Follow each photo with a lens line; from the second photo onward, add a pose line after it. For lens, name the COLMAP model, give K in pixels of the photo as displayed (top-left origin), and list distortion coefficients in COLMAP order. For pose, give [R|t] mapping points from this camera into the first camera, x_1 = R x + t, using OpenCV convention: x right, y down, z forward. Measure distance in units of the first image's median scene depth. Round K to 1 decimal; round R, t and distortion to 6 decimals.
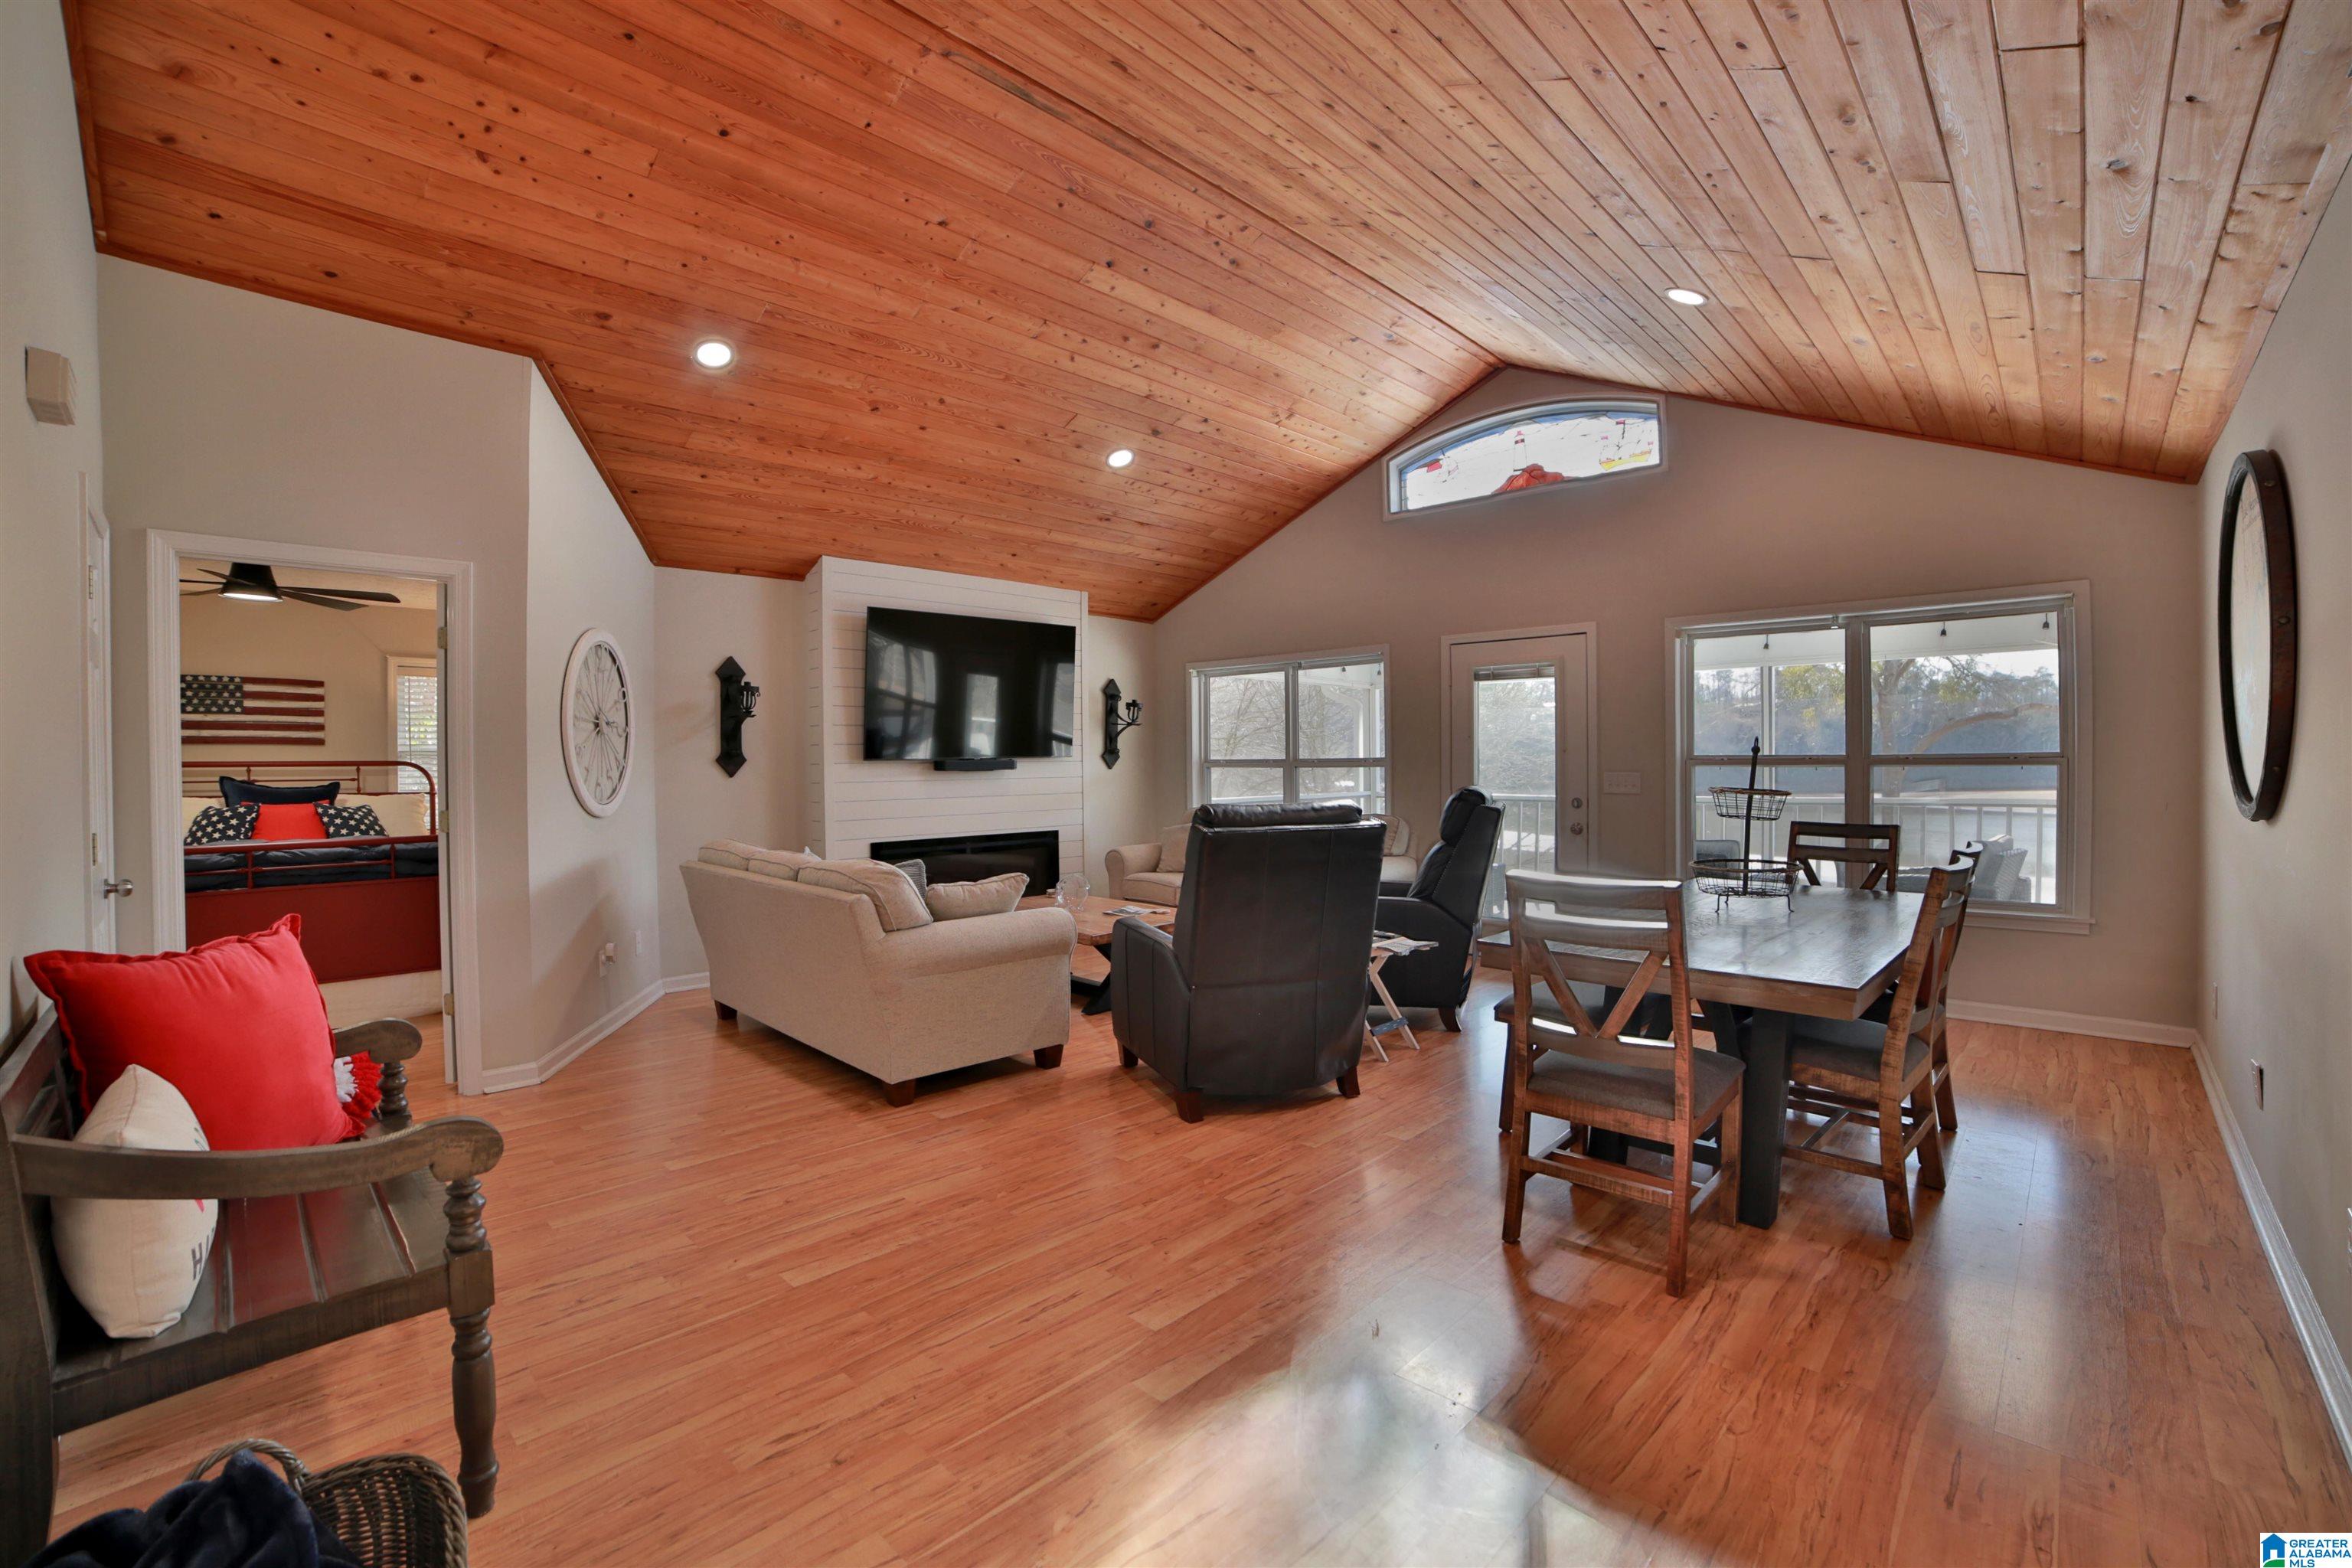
lens RADIAL K [[1003.0, 0, 1177.6], [0, 1003.0, 771.1], [0, 0, 1]] dist [-0.105523, 0.035090]
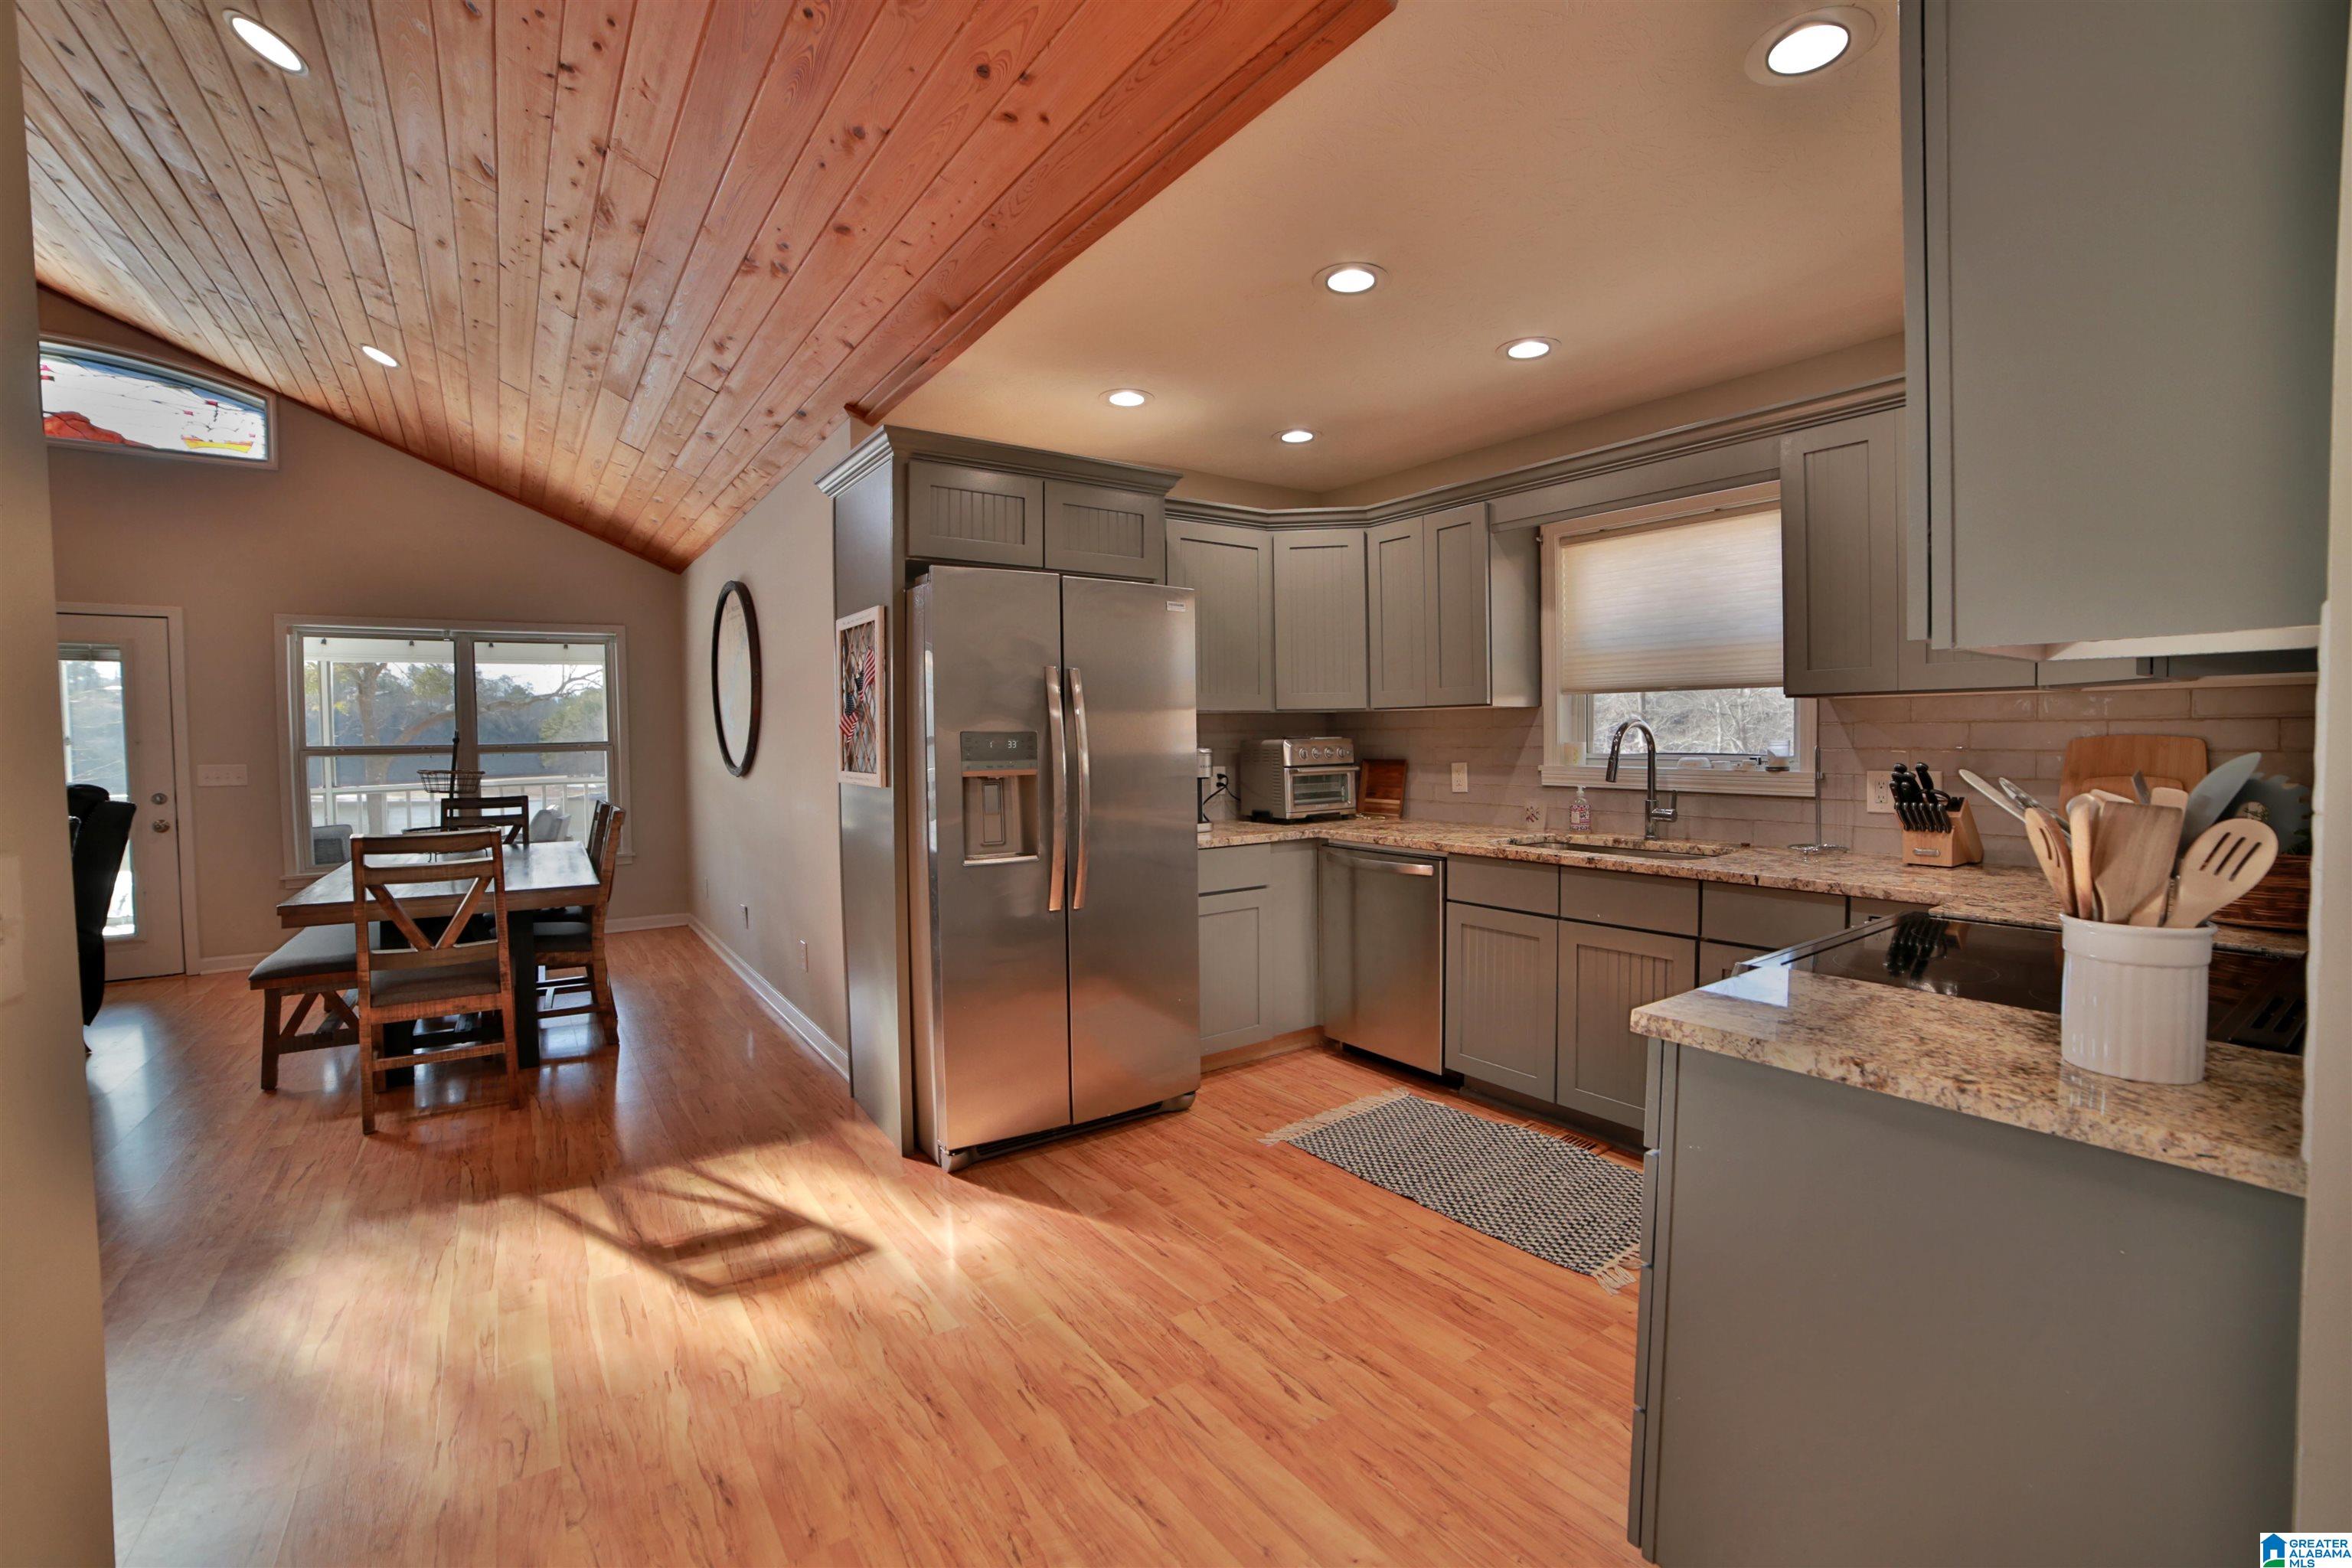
lens RADIAL K [[1003.0, 0, 1177.6], [0, 1003.0, 771.1], [0, 0, 1]] dist [-0.105523, 0.035090]
pose [[0.187613, -0.029981, 0.981785, -0.363020], [0.021828, 0.999414, 0.026348, 0.005463], [-0.982000, 0.016487, 0.188157, -0.146855]]
